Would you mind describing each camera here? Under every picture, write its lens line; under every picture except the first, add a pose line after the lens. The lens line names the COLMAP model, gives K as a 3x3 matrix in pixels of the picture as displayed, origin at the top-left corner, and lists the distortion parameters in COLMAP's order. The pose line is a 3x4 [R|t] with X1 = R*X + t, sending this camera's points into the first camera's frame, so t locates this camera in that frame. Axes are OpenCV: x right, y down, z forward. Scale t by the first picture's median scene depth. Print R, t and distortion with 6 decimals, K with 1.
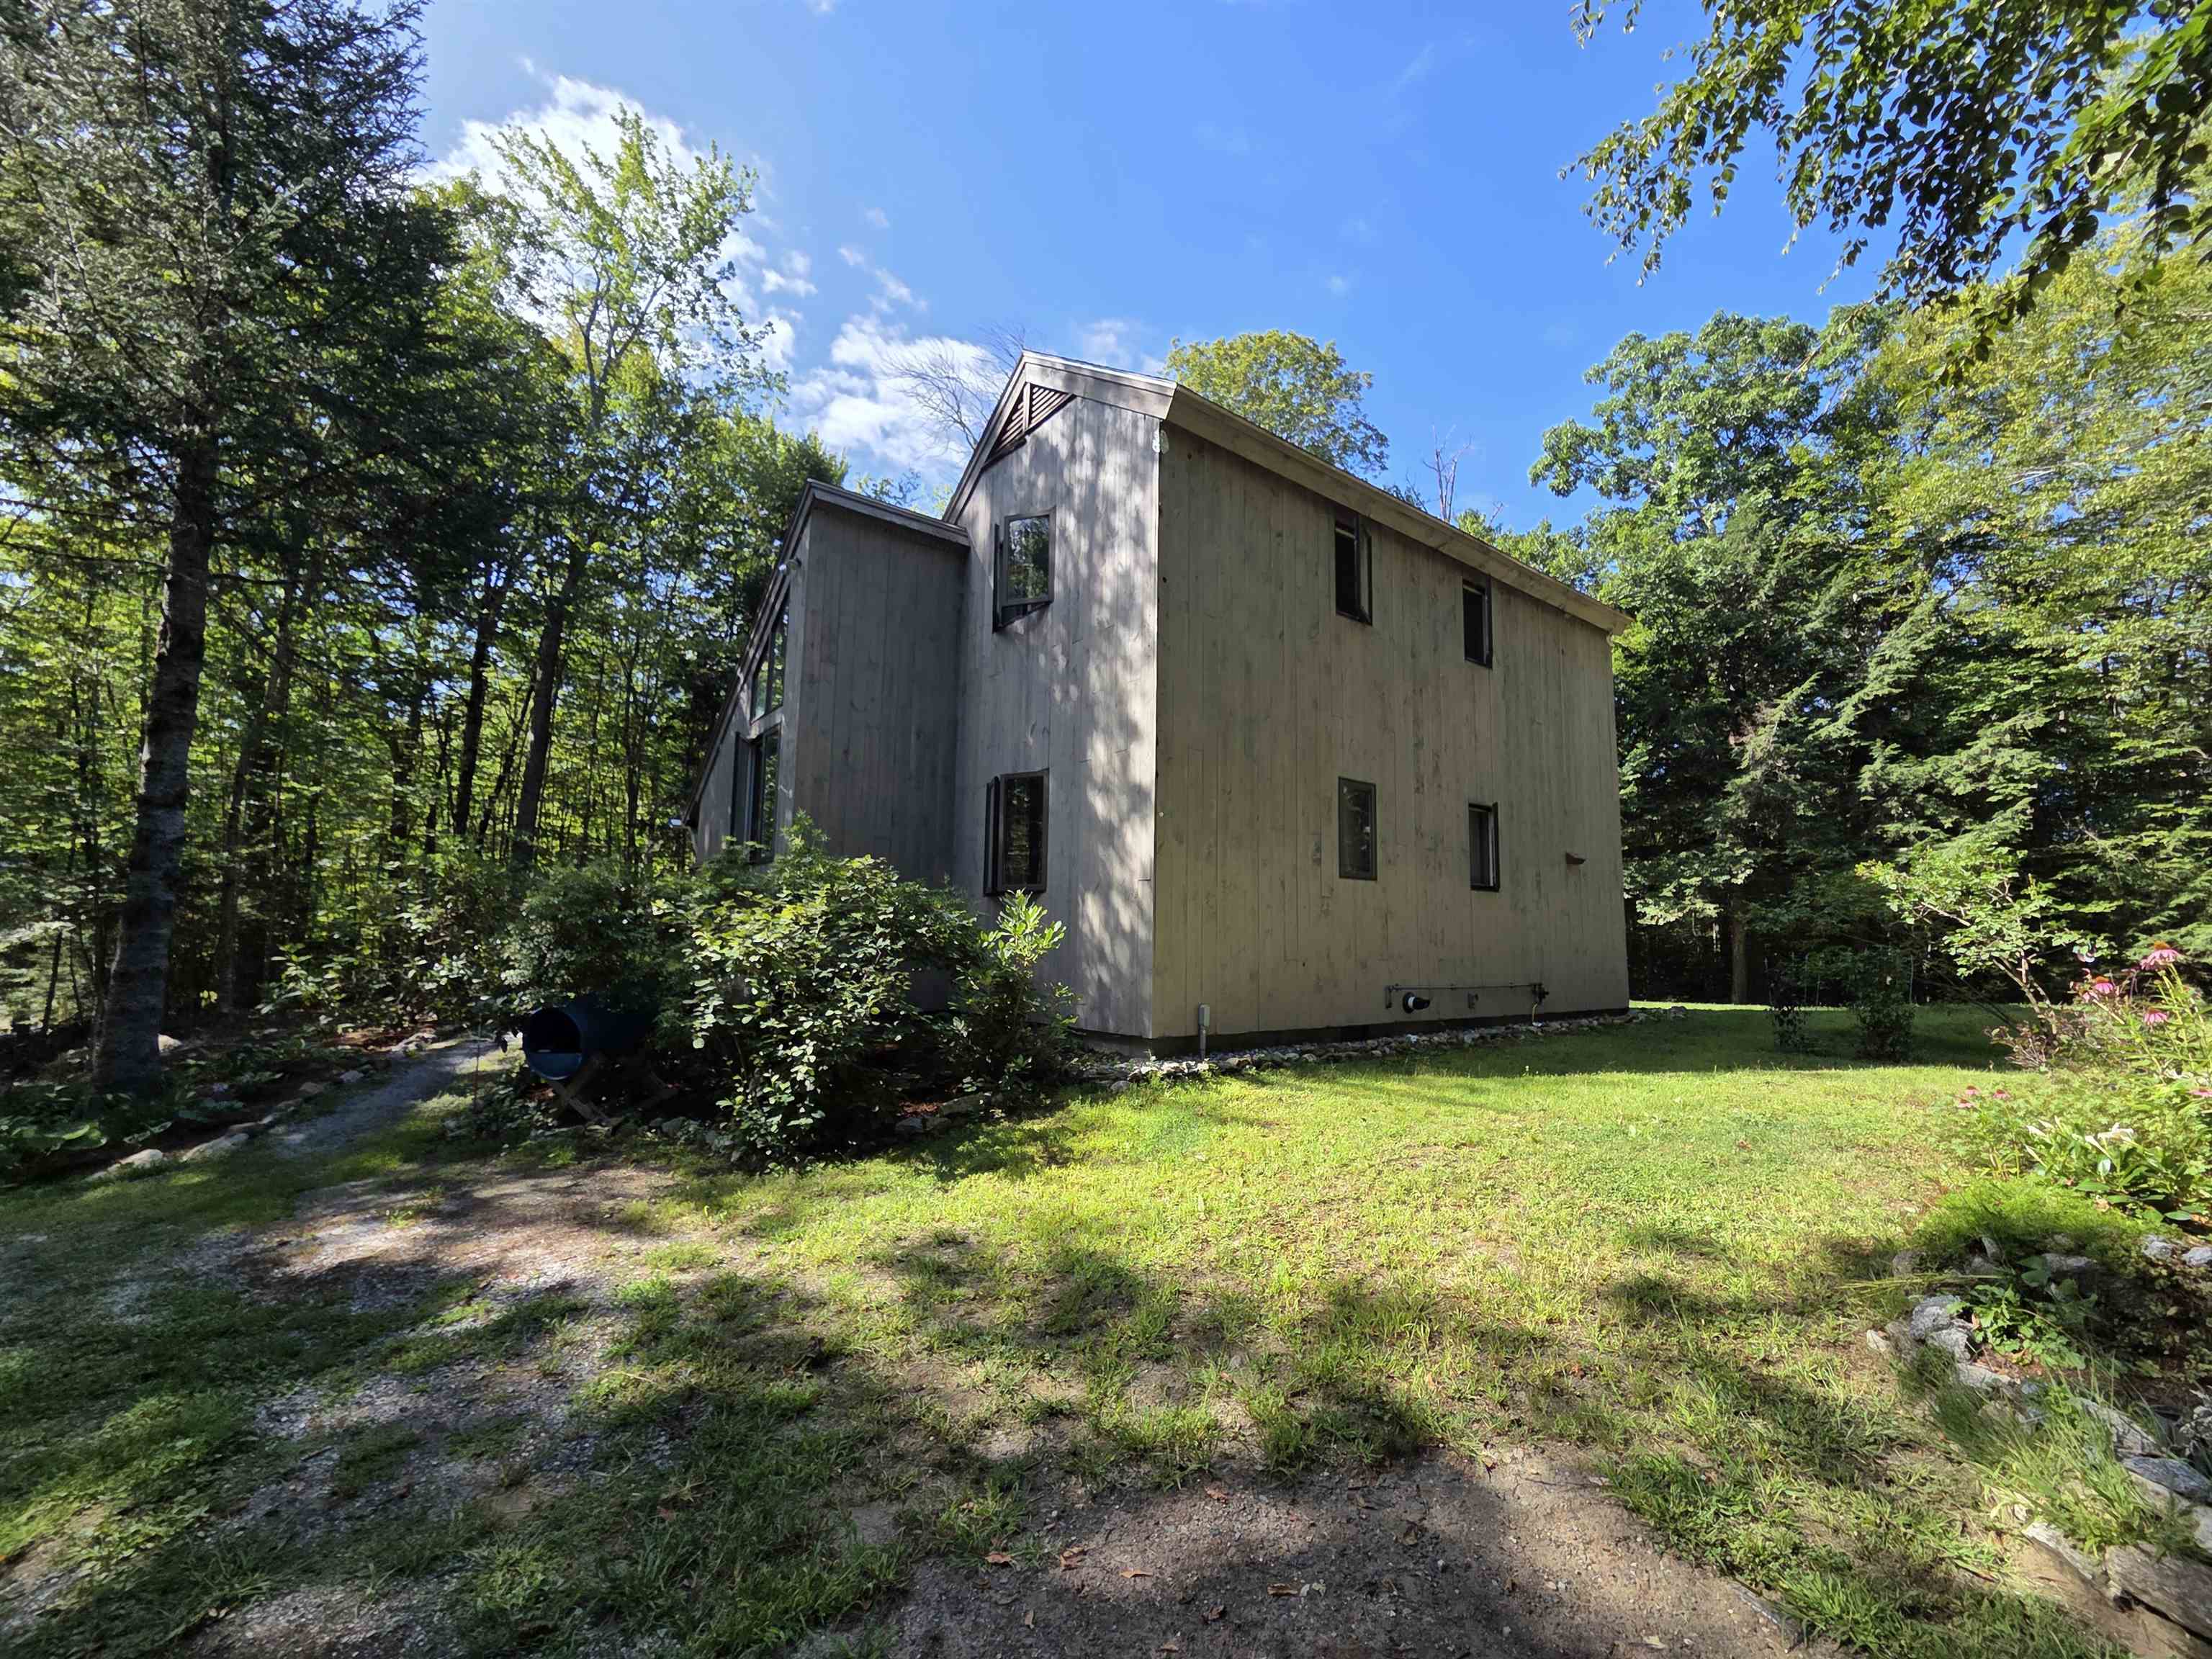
lens RADIAL K [[910.6, 0, 1106.0], [0, 910.6, 829.5], [0, 0, 1]] dist [-0.007515, 0.006351]
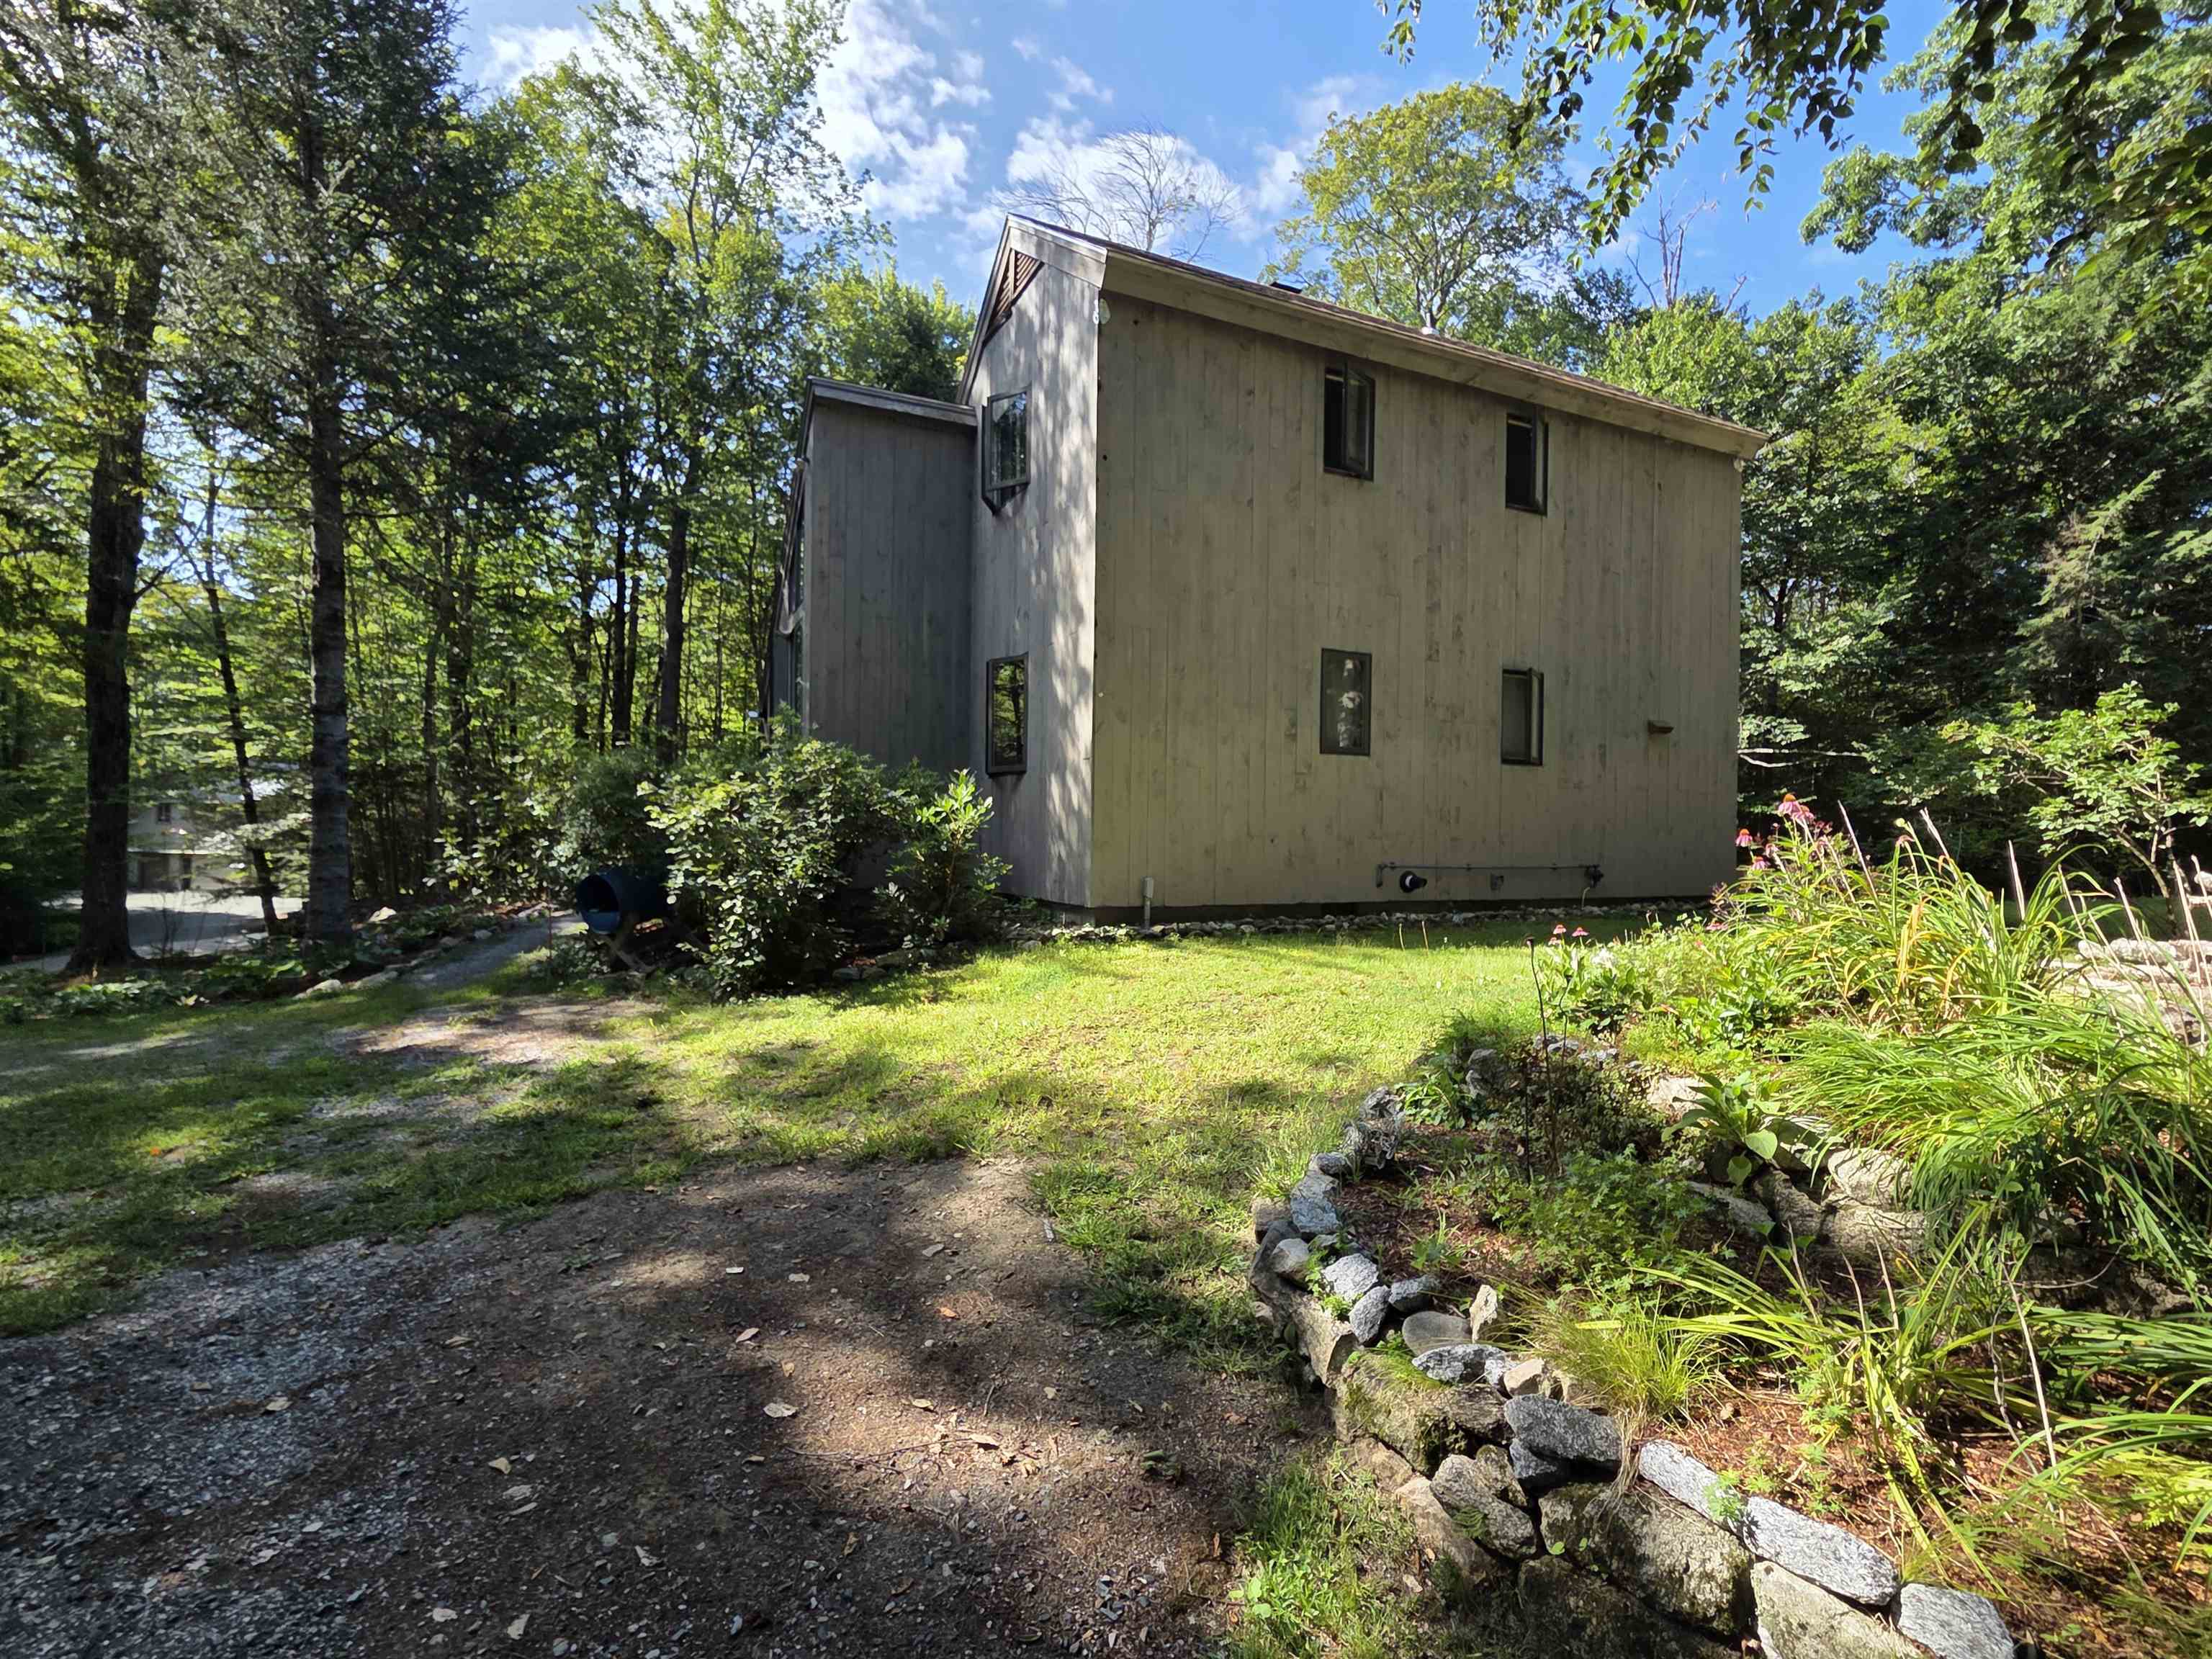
lens RADIAL K [[1023.6, 0, 1106.0], [0, 1023.6, 829.5], [0, 0, 1]] dist [0.003998, -0.000634]
pose [[0.975956, -0.003929, -0.217930, 0.267825], [0.029168, 0.993199, 0.112714, 0.003674], [0.216005, -0.116360, 0.969434, -0.120513]]
